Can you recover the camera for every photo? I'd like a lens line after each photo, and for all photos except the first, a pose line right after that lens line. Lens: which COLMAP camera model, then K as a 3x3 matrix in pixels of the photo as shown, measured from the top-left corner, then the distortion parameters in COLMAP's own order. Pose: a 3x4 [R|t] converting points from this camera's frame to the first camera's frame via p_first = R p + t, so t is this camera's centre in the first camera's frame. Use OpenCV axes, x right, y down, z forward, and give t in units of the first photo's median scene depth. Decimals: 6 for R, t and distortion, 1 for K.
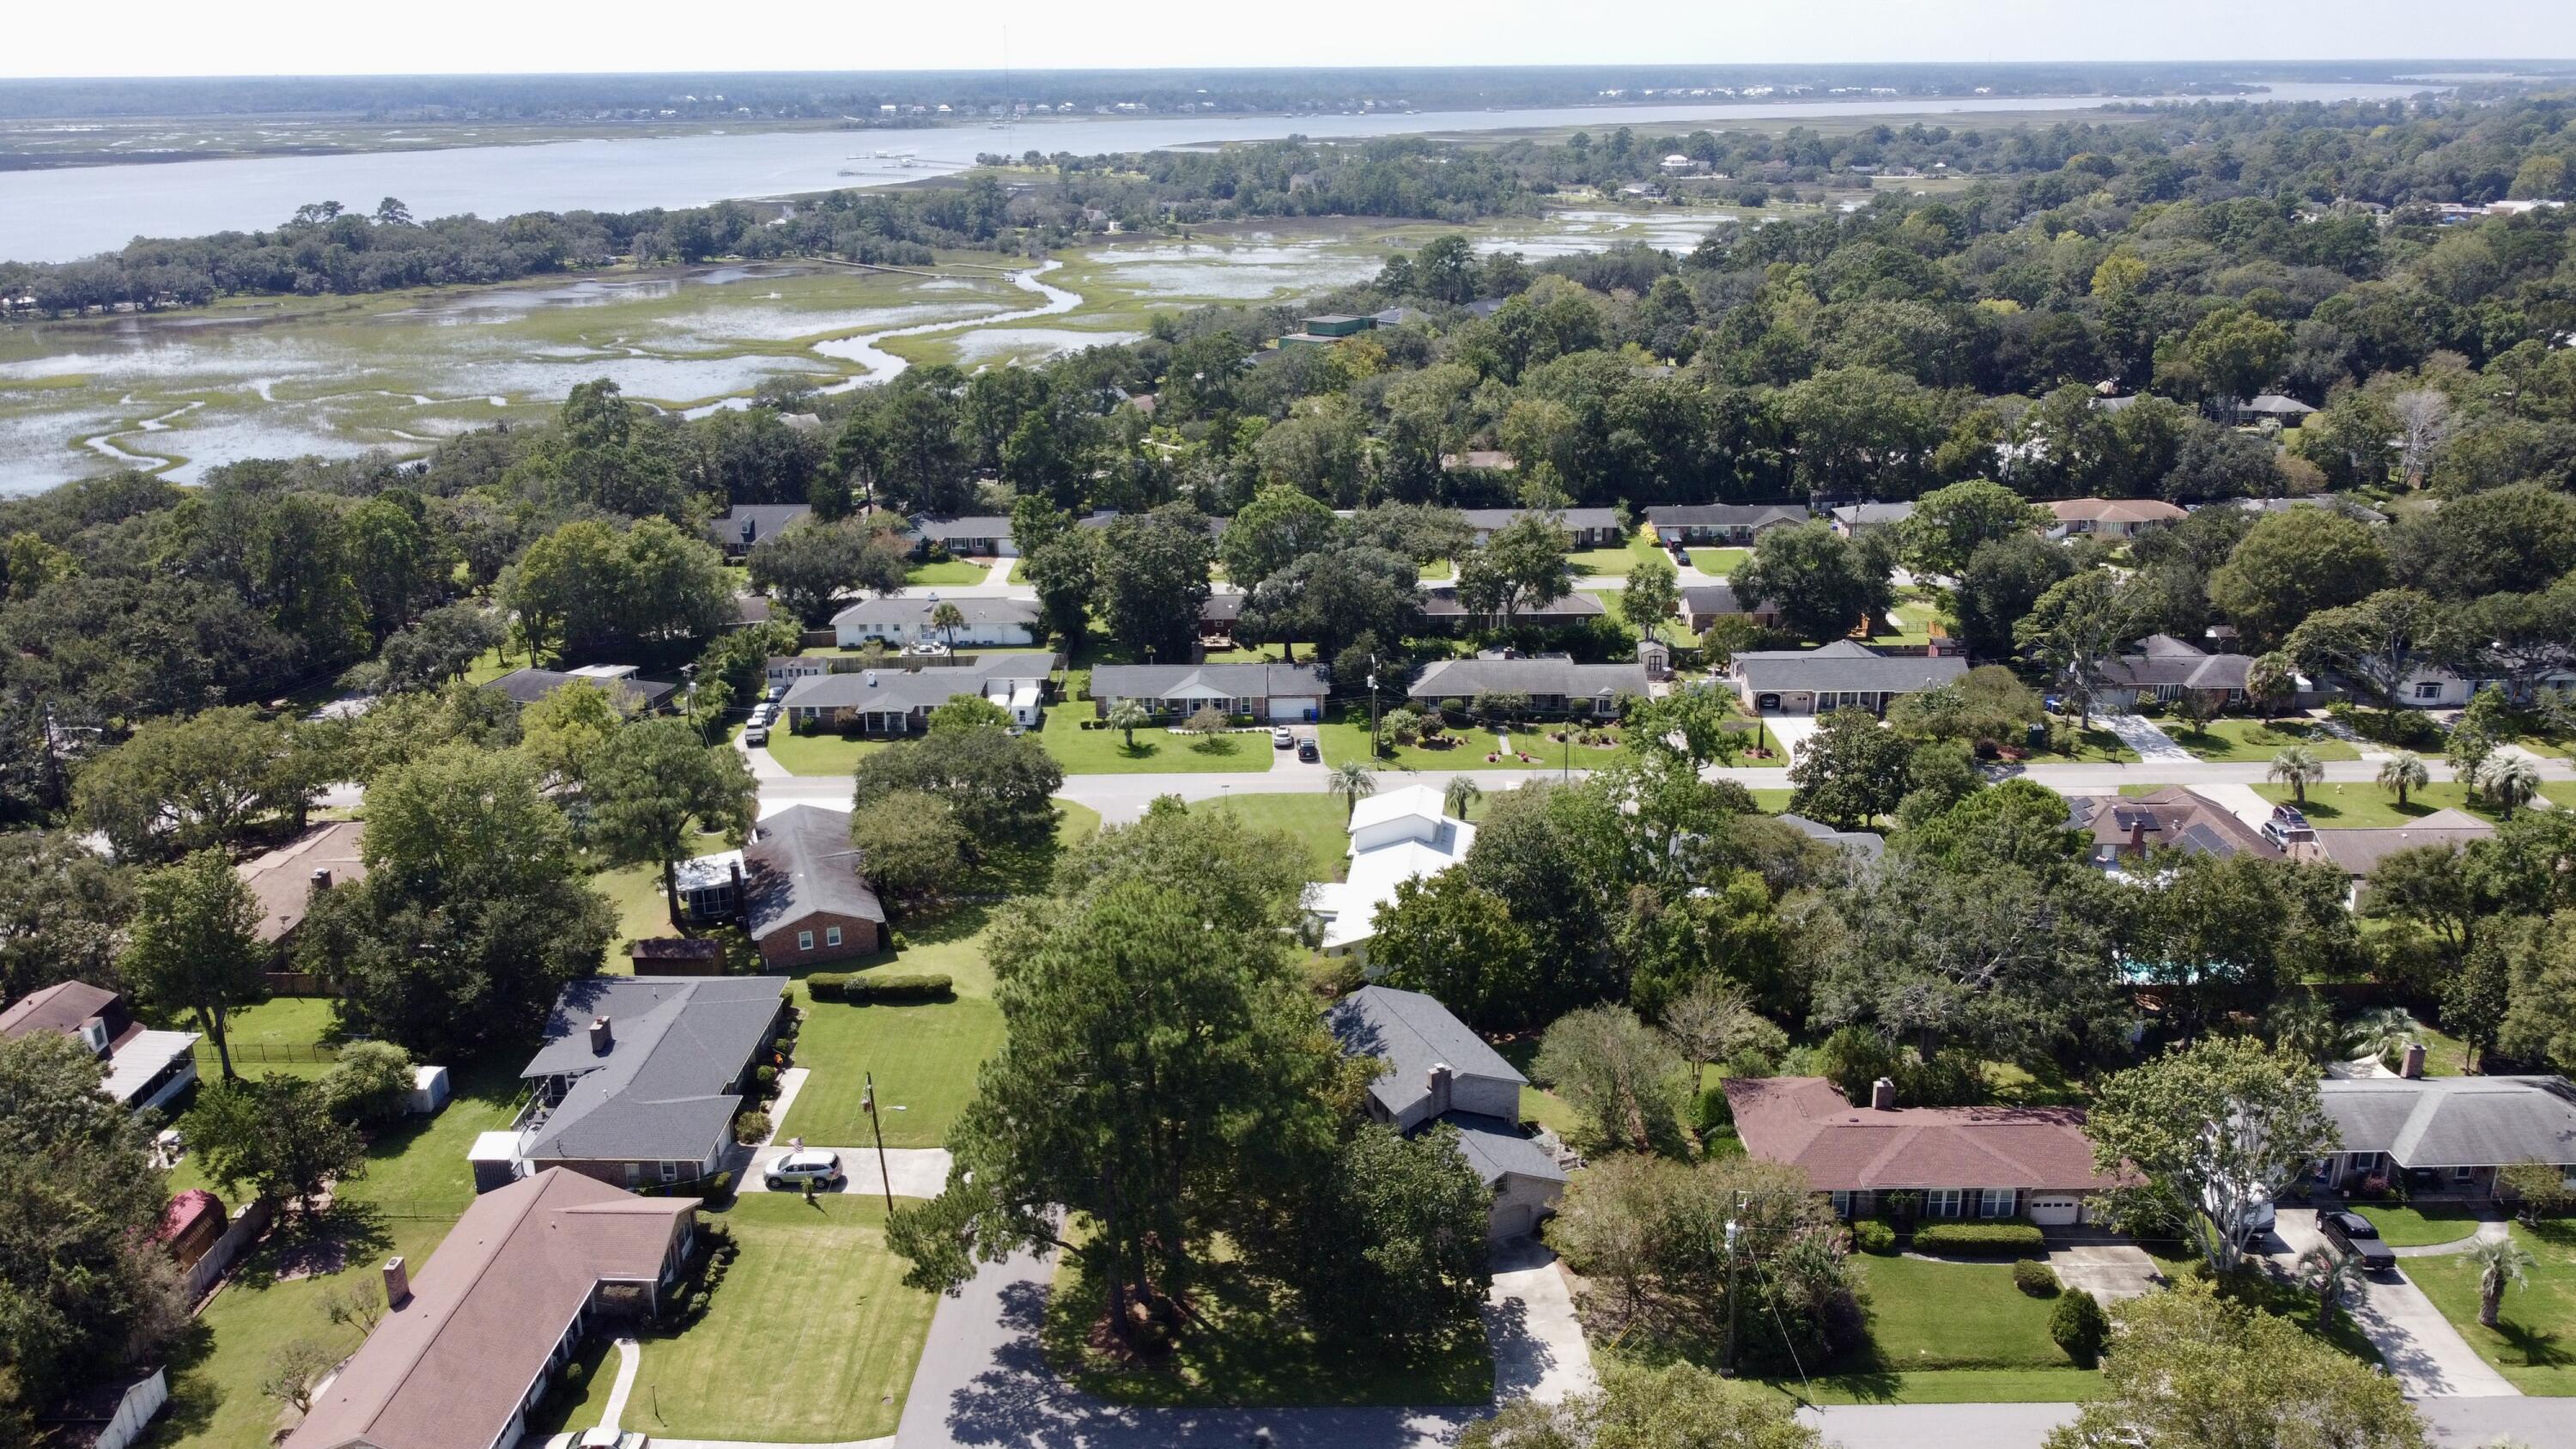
lens RADIAL K [[1961.8, 0, 1297.3], [0, 1961.8, 720.3], [0, 0, 1]] dist [-0.002313, 0.001364]
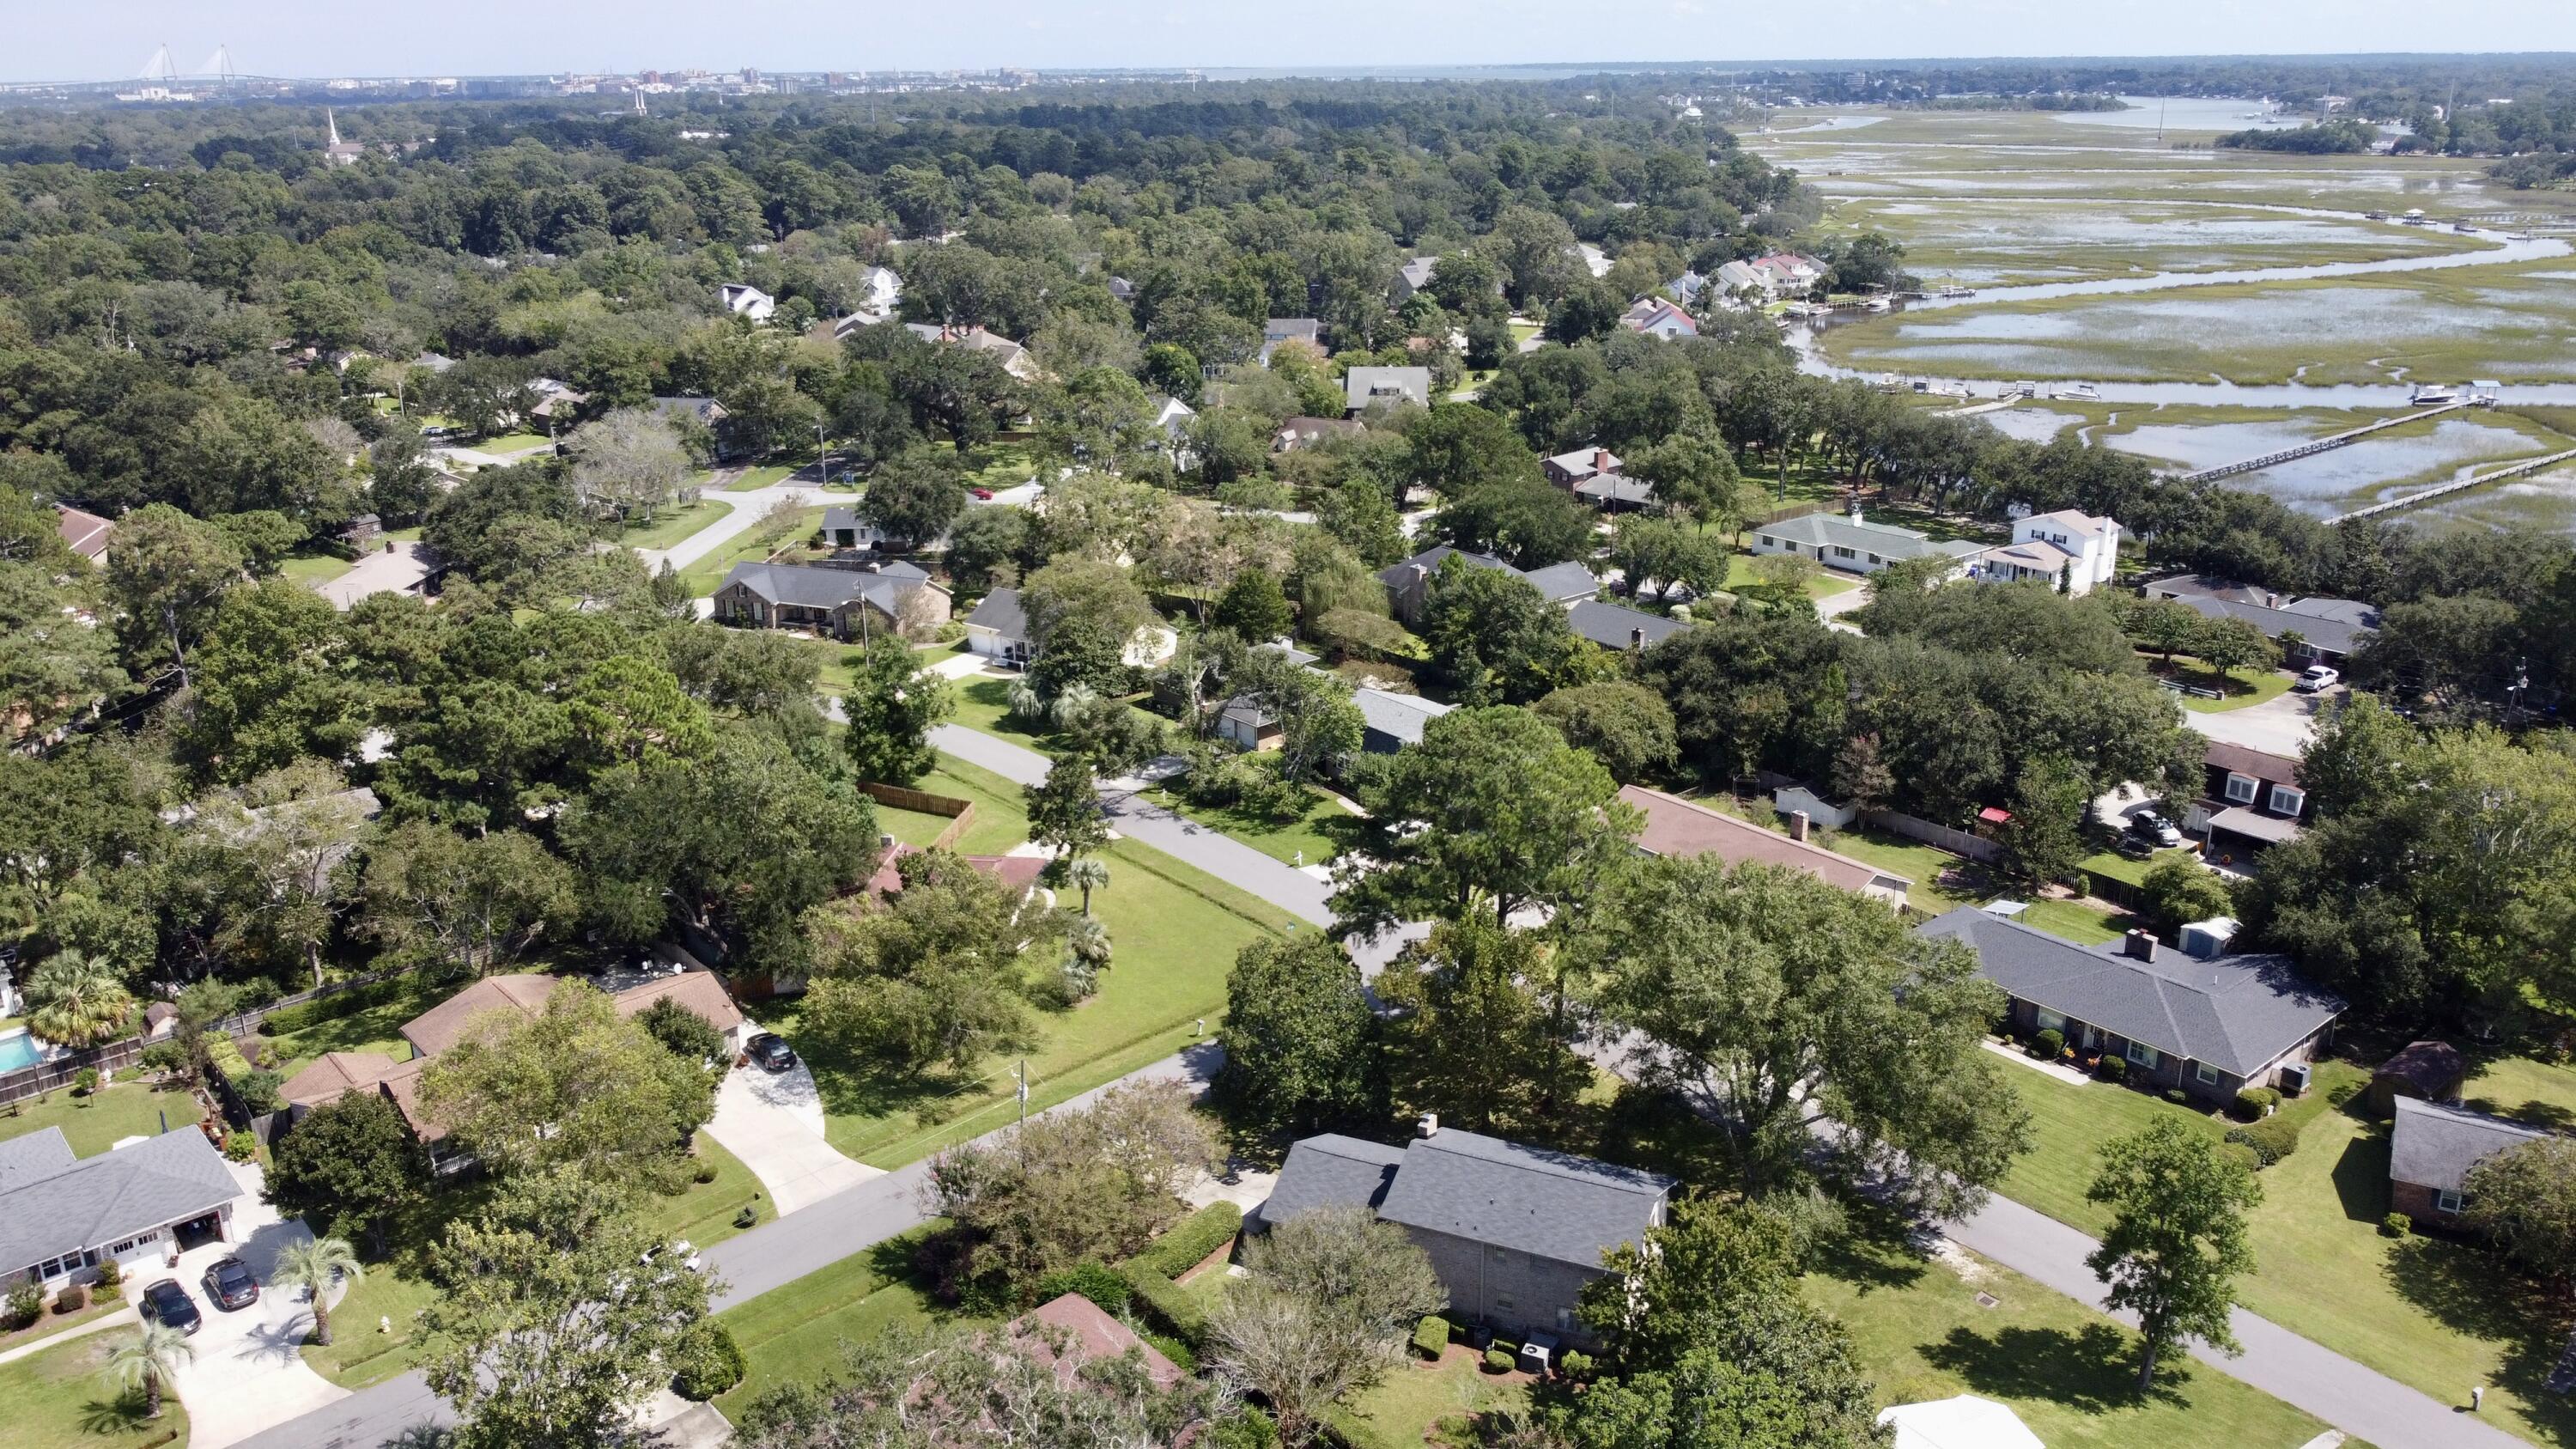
lens RADIAL K [[1961.8, 0, 1284.1], [0, 1961.8, 711.4], [0, 0, 1]] dist [-0.002313, 0.001364]
pose [[-0.755173, 0.222652, -0.616555, 0.539868], [-0.191772, 0.824365, 0.532585, -0.371226], [0.626847, 0.520432, -0.579840, 1.196488]]
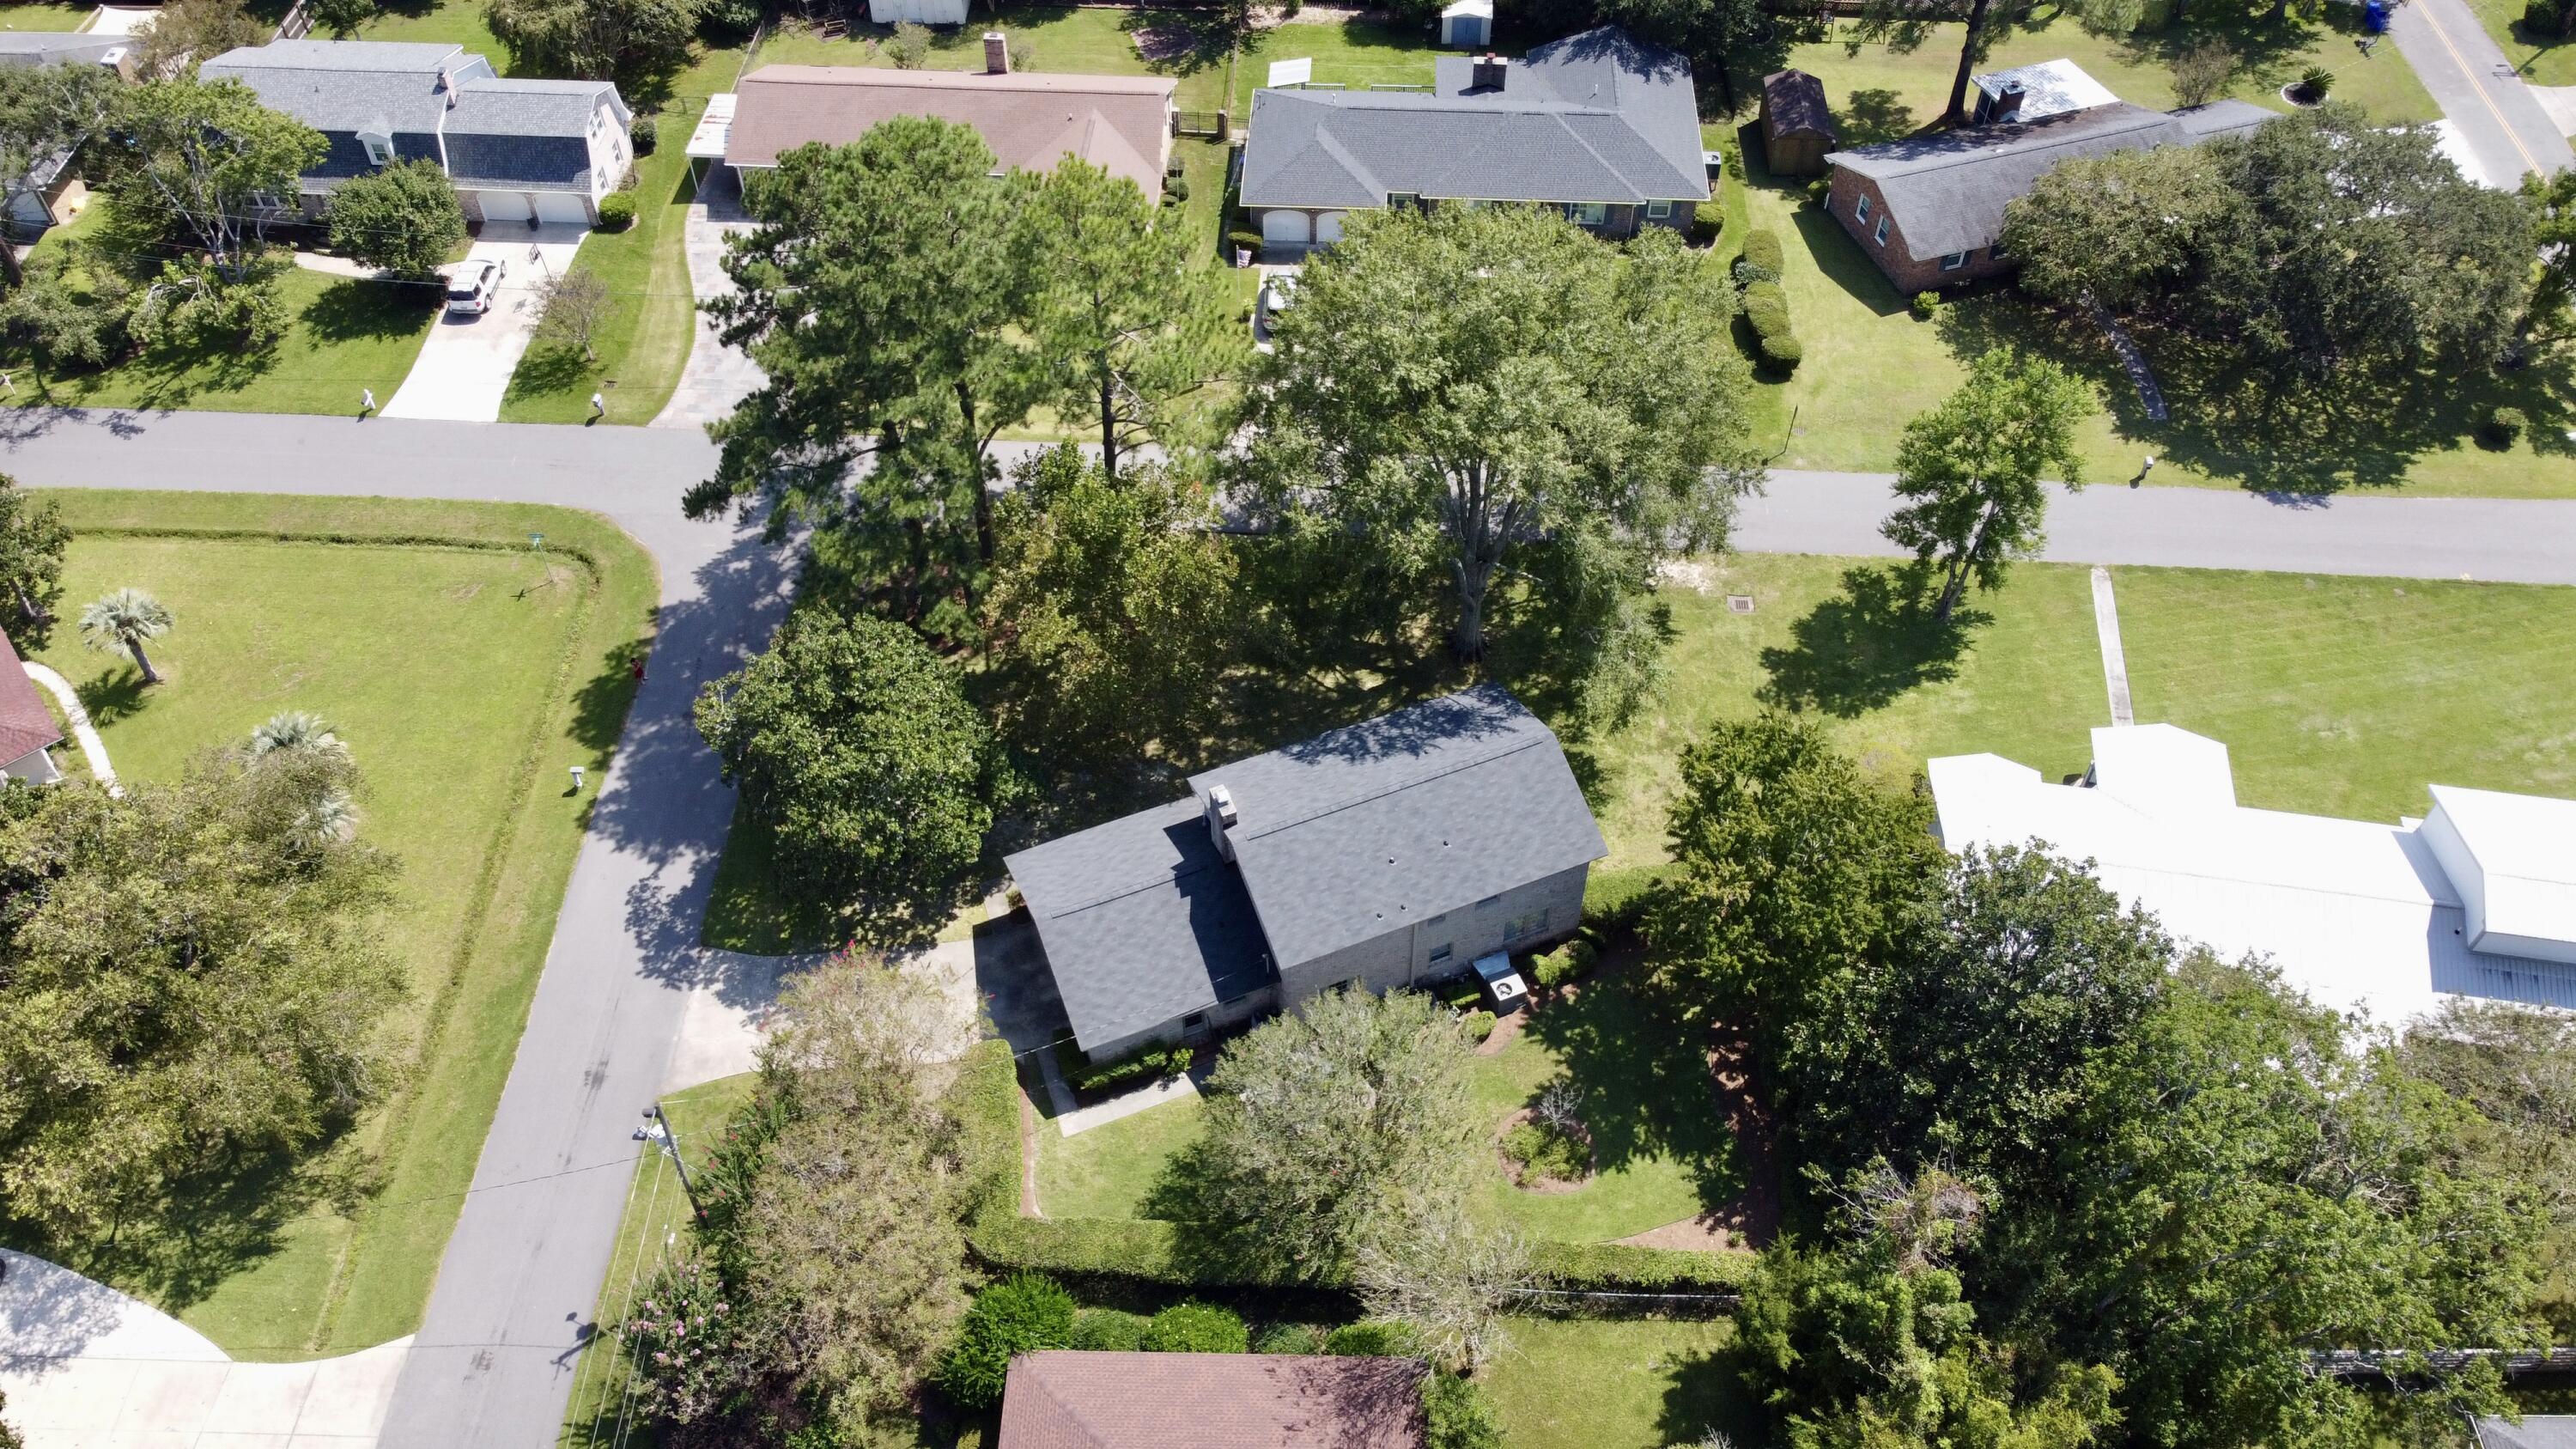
lens RADIAL K [[1961.8, 0, 1282.2], [0, 1961.8, 709.0], [0, 0, 1]] dist [-0.002313, 0.001364]
pose [[-0.035059, 0.754325, -0.655564, 0.387519], [-0.312413, 0.614820, 0.724151, -0.243657], [0.949299, 0.230195, 0.214106, 0.769433]]
